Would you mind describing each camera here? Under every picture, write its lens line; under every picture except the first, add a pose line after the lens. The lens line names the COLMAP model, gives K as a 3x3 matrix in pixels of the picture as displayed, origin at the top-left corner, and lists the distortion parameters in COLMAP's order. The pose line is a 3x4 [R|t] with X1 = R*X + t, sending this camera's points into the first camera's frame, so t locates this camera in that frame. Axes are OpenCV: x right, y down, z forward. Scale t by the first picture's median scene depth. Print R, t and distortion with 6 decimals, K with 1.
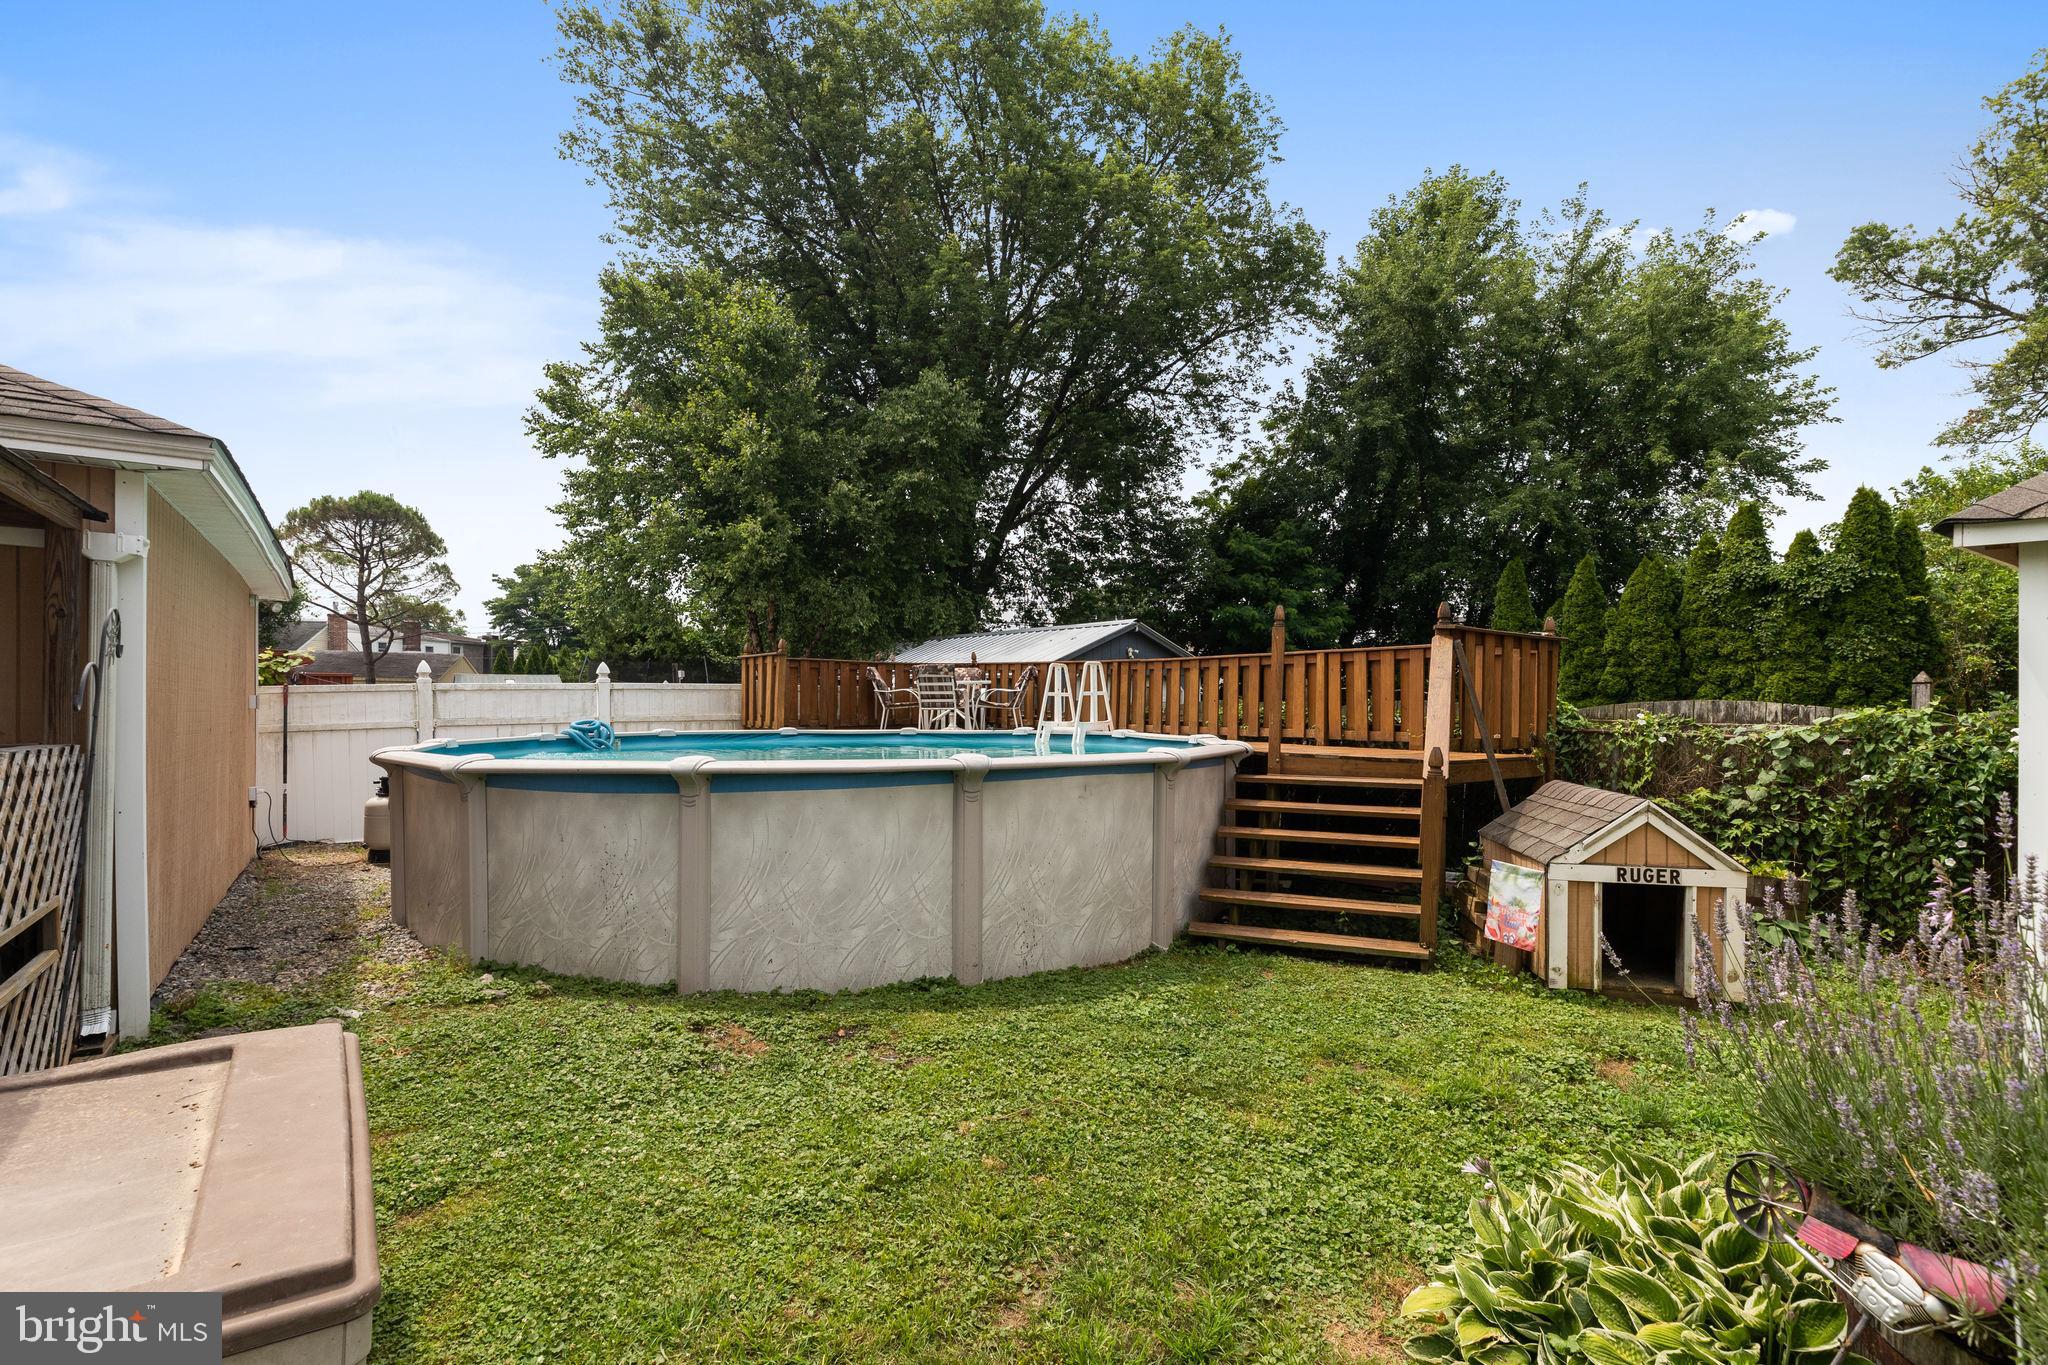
lens RADIAL K [[950.3, 0, 1001.5], [0, 950.3, 712.6], [0, 0, 1]] dist [0.015251, -0.001165]
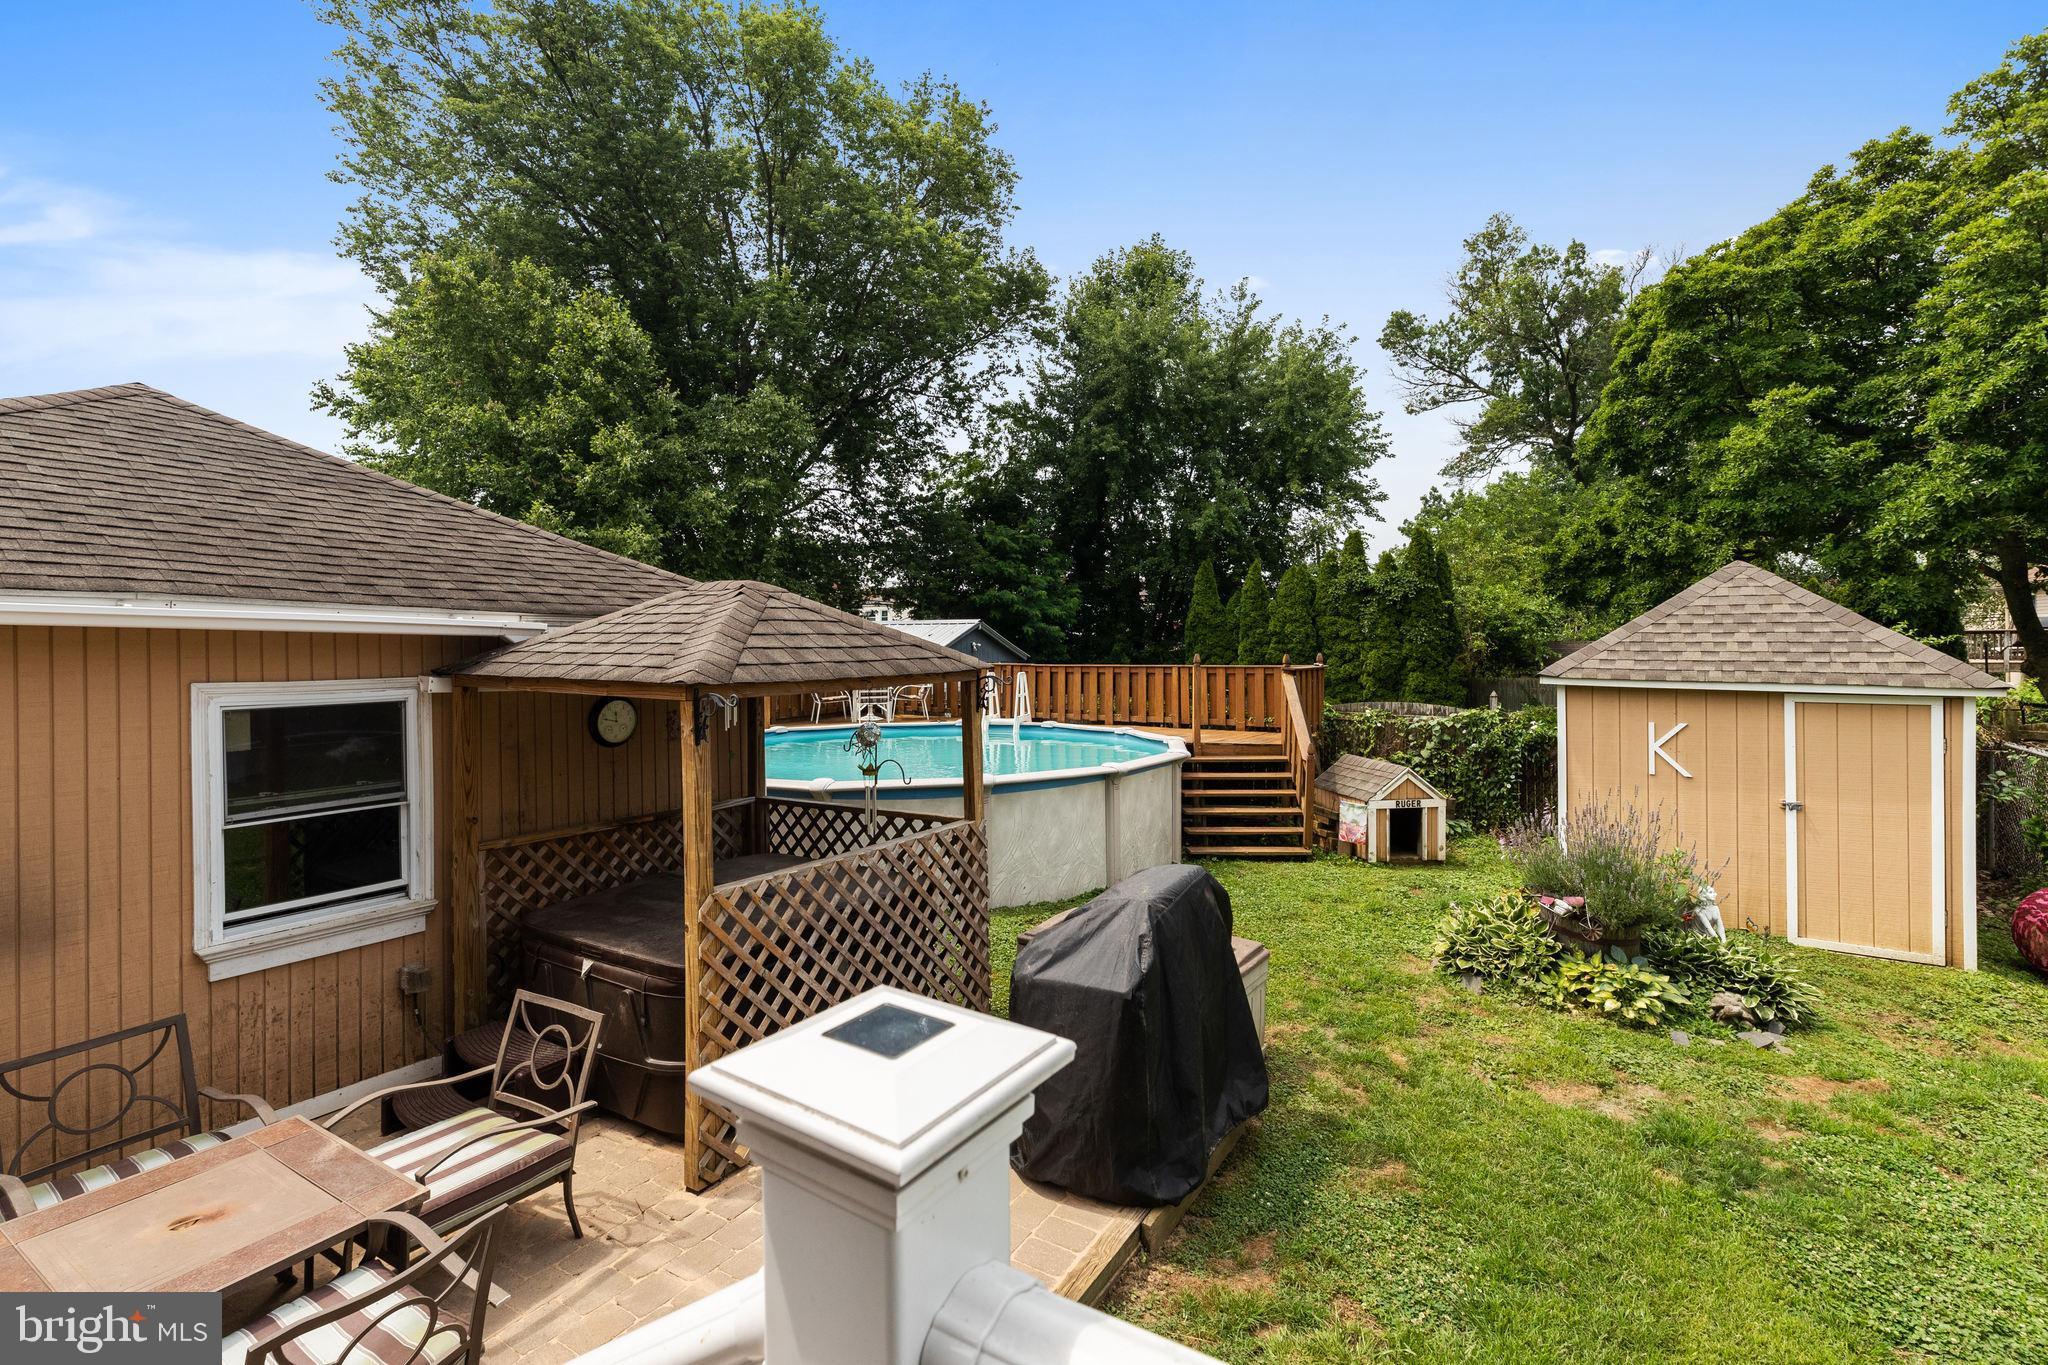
lens RADIAL K [[950.3, 0, 1026.7], [0, 950.3, 666.4], [0, 0, 1]] dist [0.015251, -0.001165]
pose [[0.930738, -0.018378, 0.365225, -0.196986], [0.015074, 0.999816, 0.011895, -0.038379], [-0.365376, -0.005566, 0.930843, -0.144534]]
